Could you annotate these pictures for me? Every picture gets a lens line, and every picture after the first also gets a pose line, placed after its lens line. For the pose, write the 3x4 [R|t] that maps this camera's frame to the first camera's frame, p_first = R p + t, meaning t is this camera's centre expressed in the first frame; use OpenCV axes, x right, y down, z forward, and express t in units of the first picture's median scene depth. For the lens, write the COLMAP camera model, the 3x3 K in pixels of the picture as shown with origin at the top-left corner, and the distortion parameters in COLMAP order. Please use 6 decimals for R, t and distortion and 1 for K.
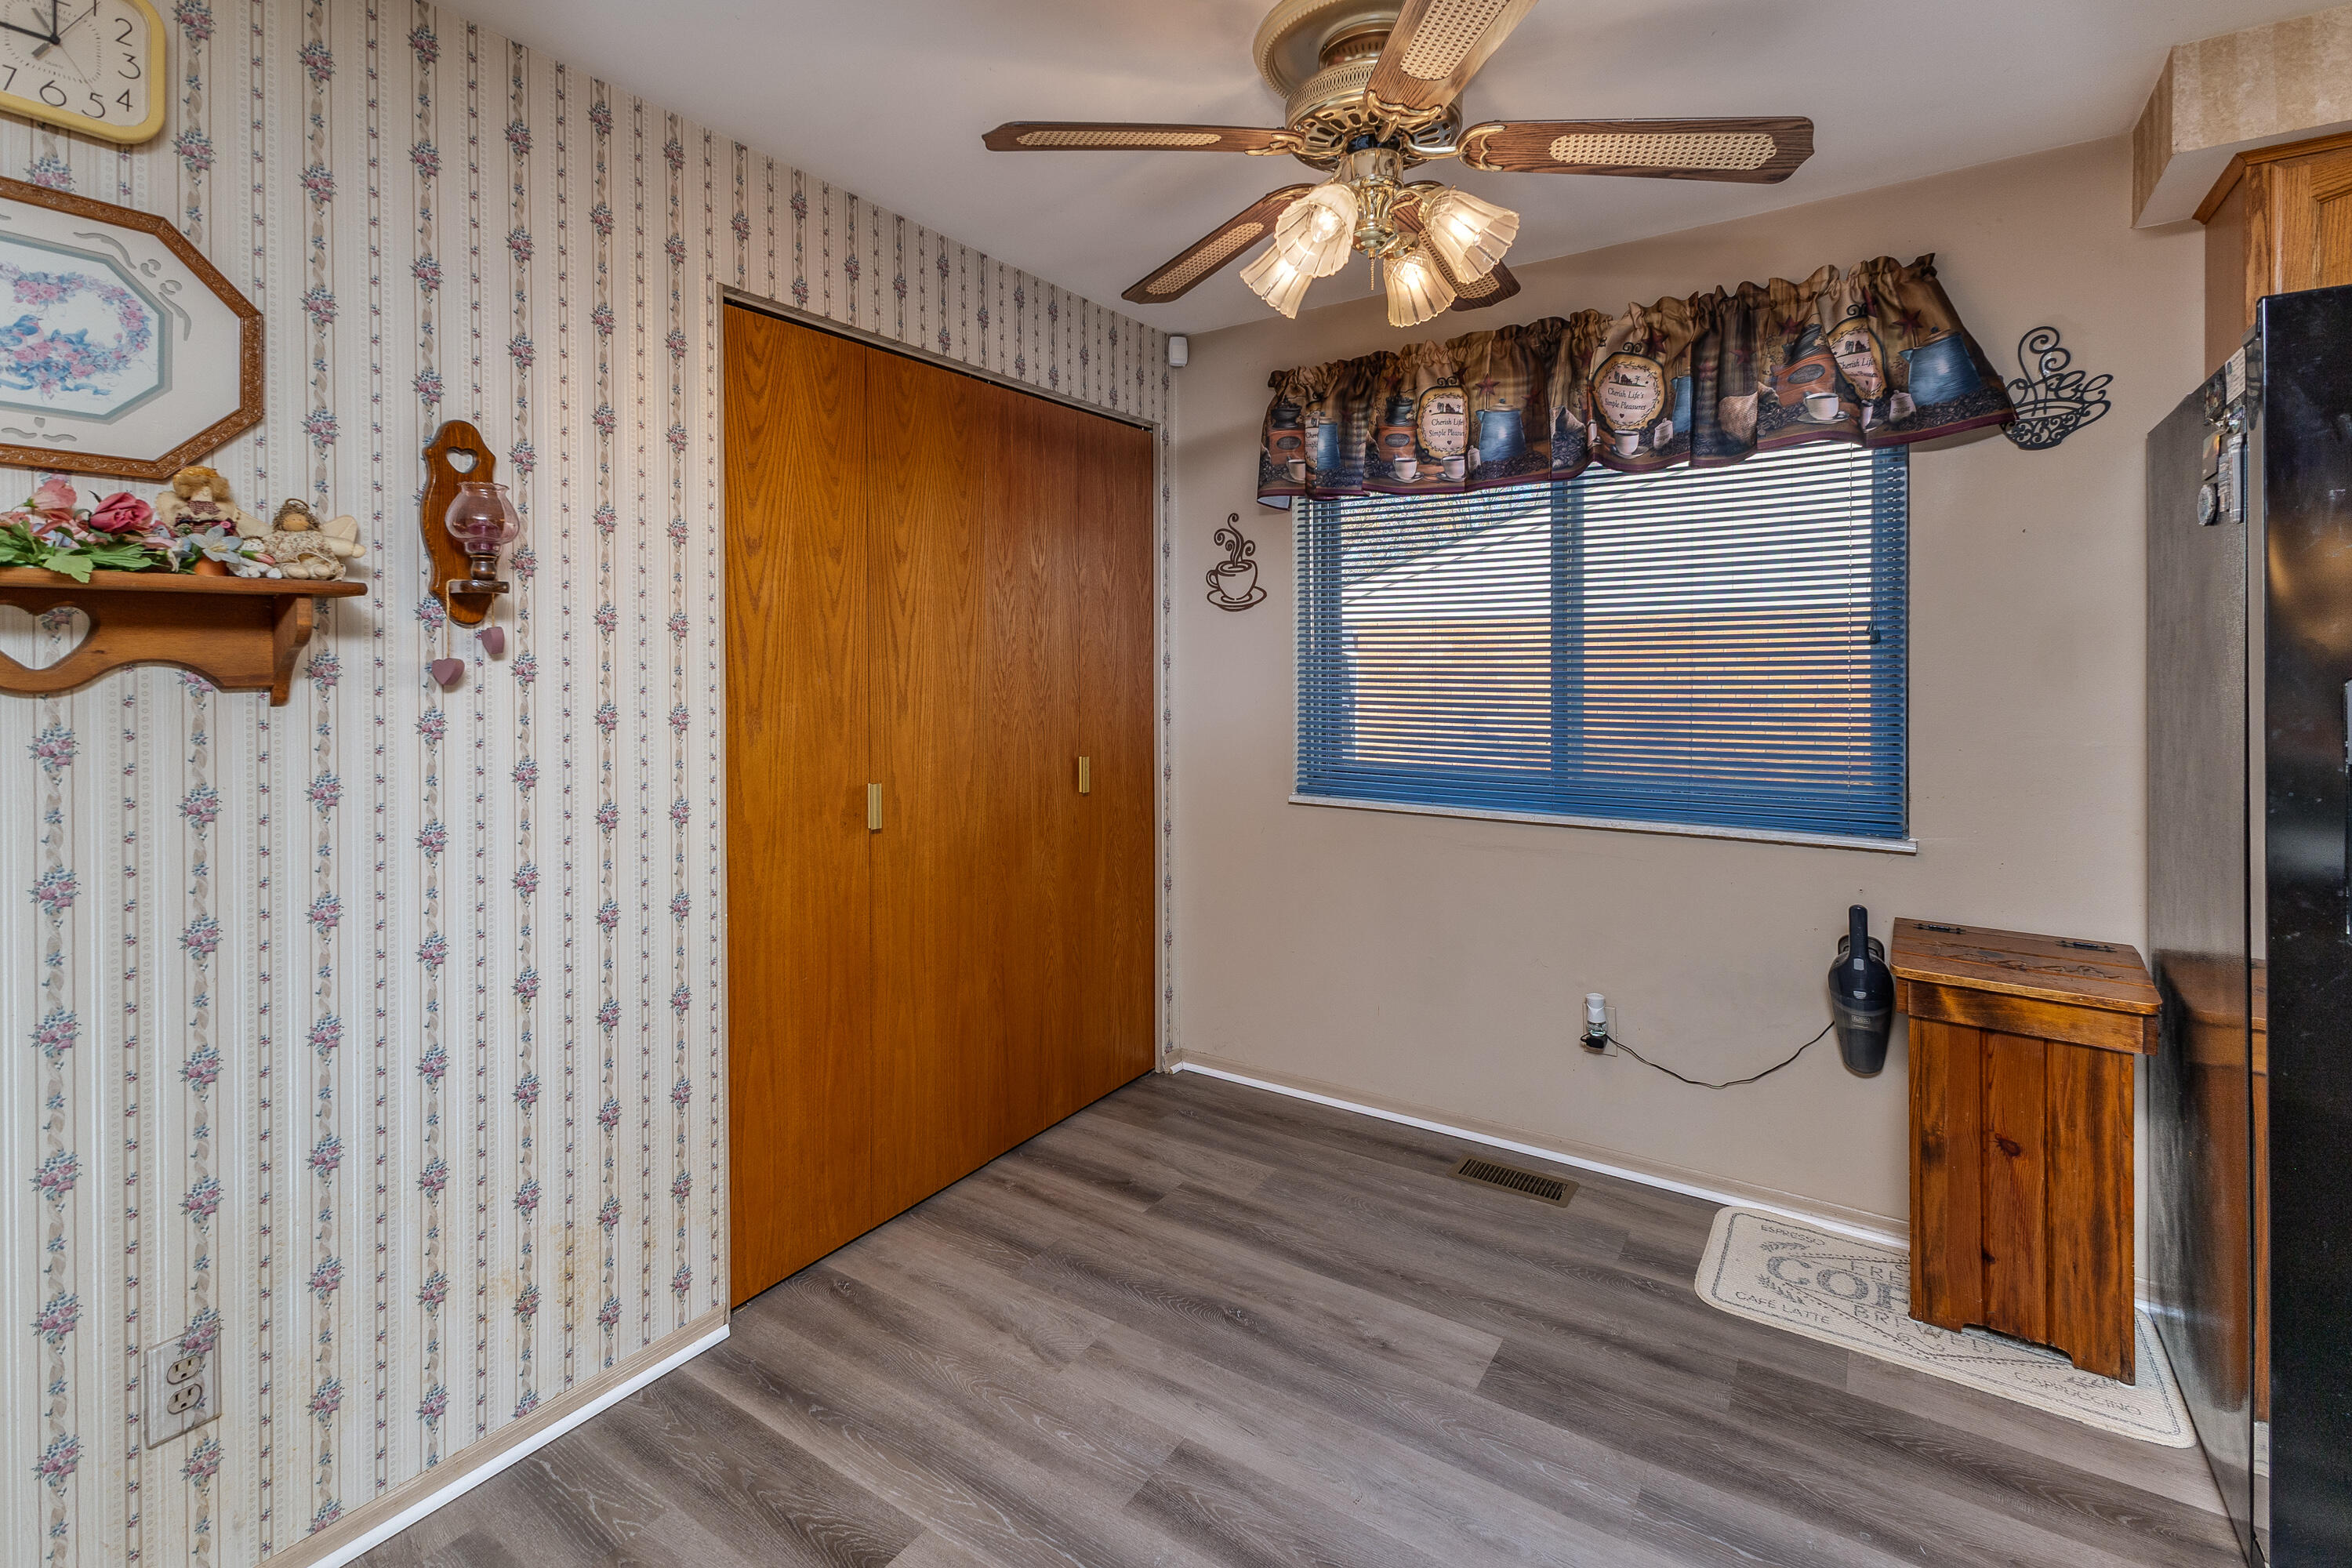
lens RADIAL K [[1055.8, 0, 1177.6], [0, 1055.8, 659.7], [0, 0, 1]] dist [0.002896, -0.001586]
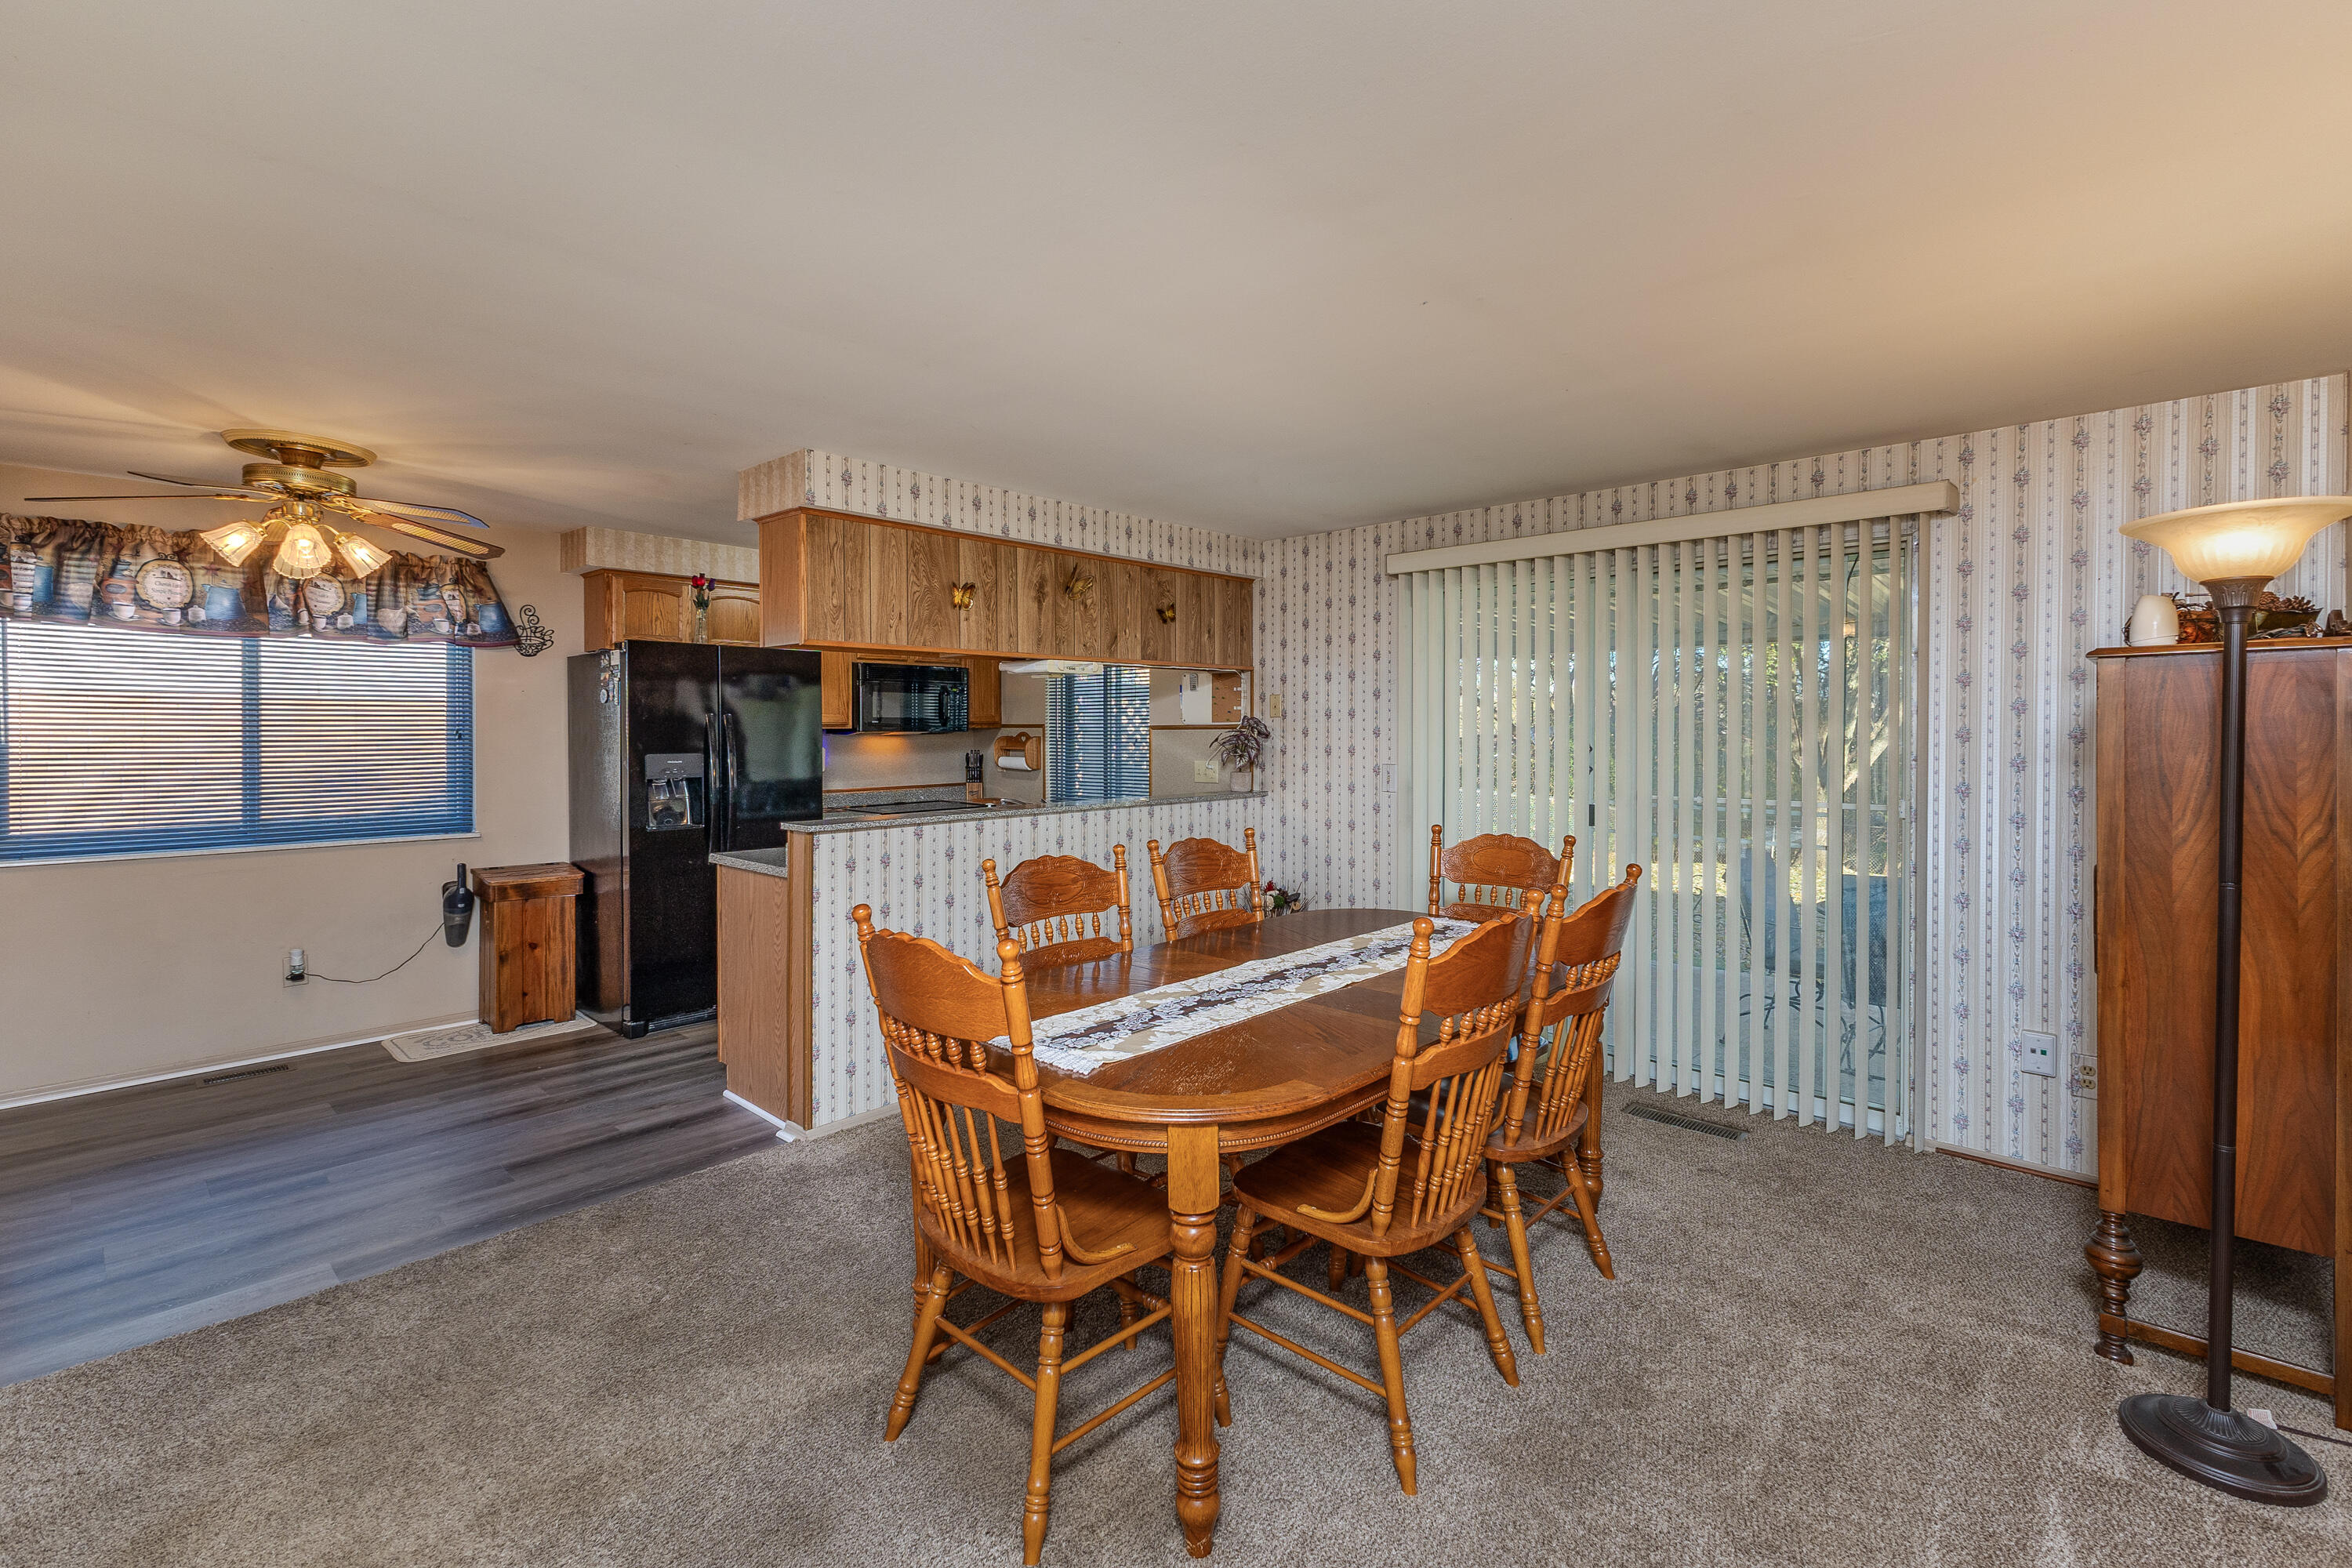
lens RADIAL K [[1099.9, 0, 1181.3], [0, 1099.9, 746.8], [0, 0, 1]] dist [0.008443, -0.001086]
pose [[0.159997, -0.007881, 0.987086, -1.587114], [-0.003764, 0.999956, 0.008594, -0.032683], [-0.987110, -0.005090, 0.159960, -0.950483]]
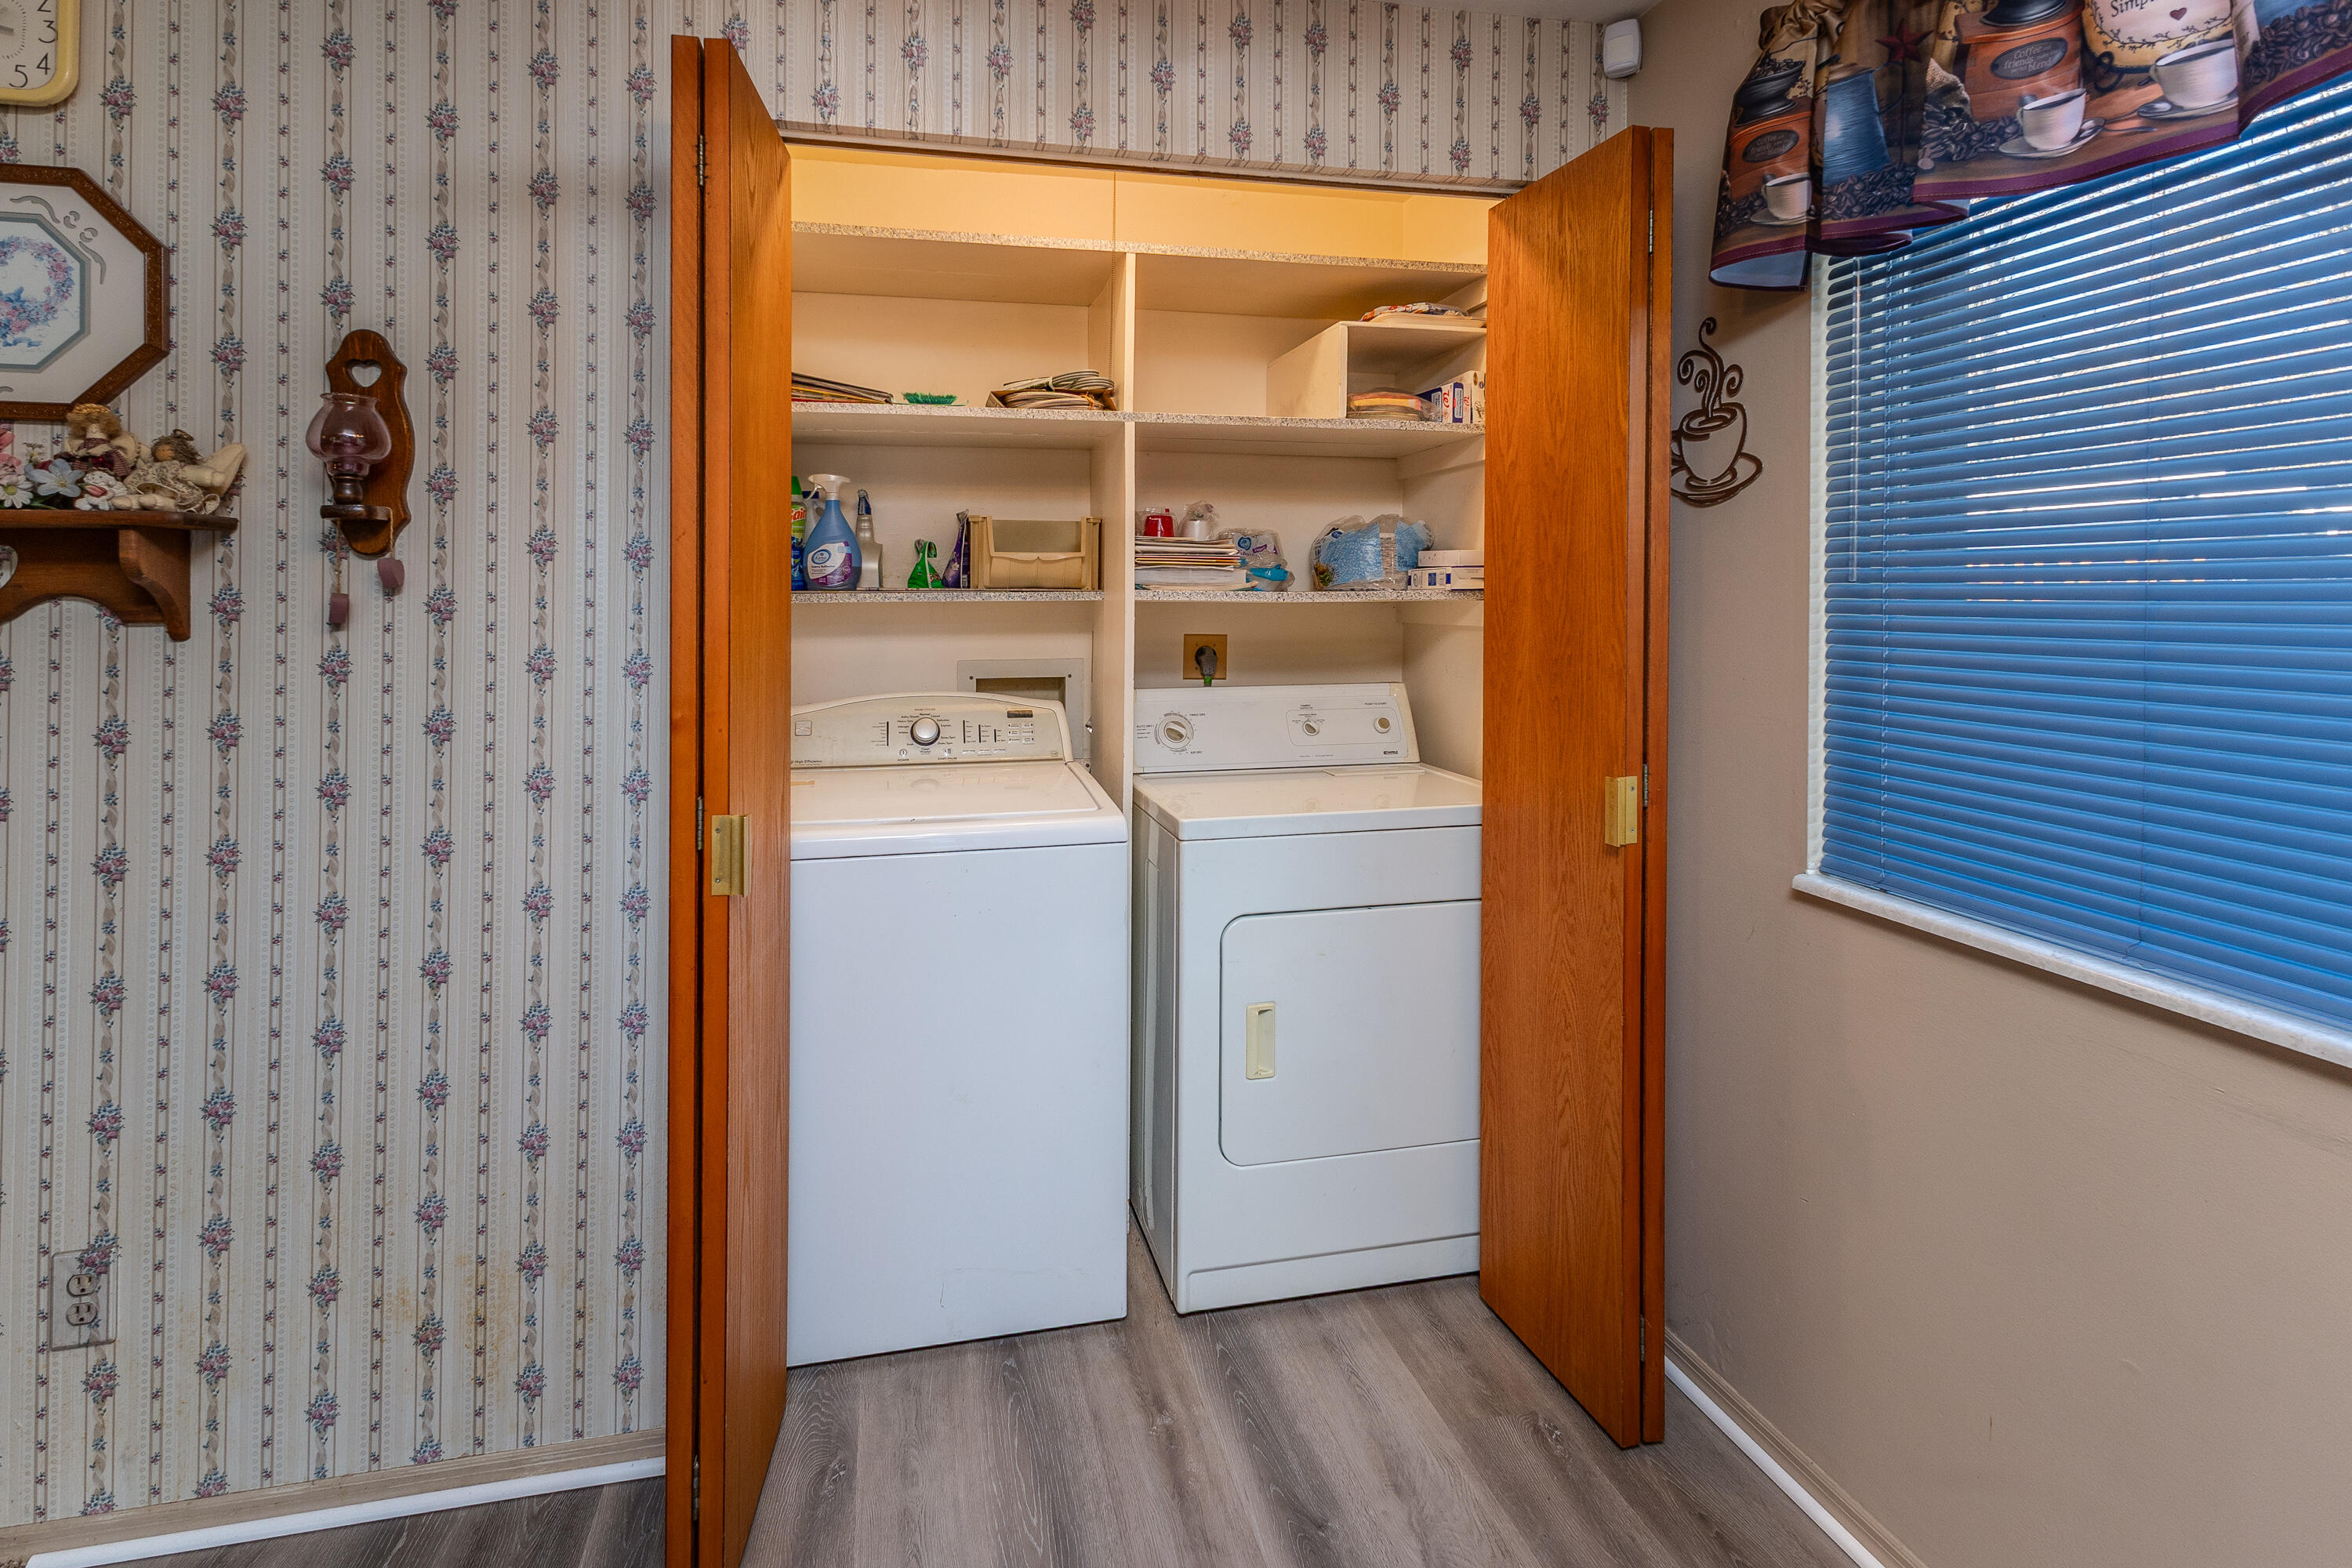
lens RADIAL K [[1099.9, 0, 1195.5], [0, 1099.9, 599.8], [0, 0, 1]] dist [0.008443, -0.001086]
pose [[0.712996, 0.002571, -0.701164, 0.446701], [-0.001962, 0.999997, 0.001672, 0.001197], [0.701166, 0.000183, 0.712998, 0.752073]]
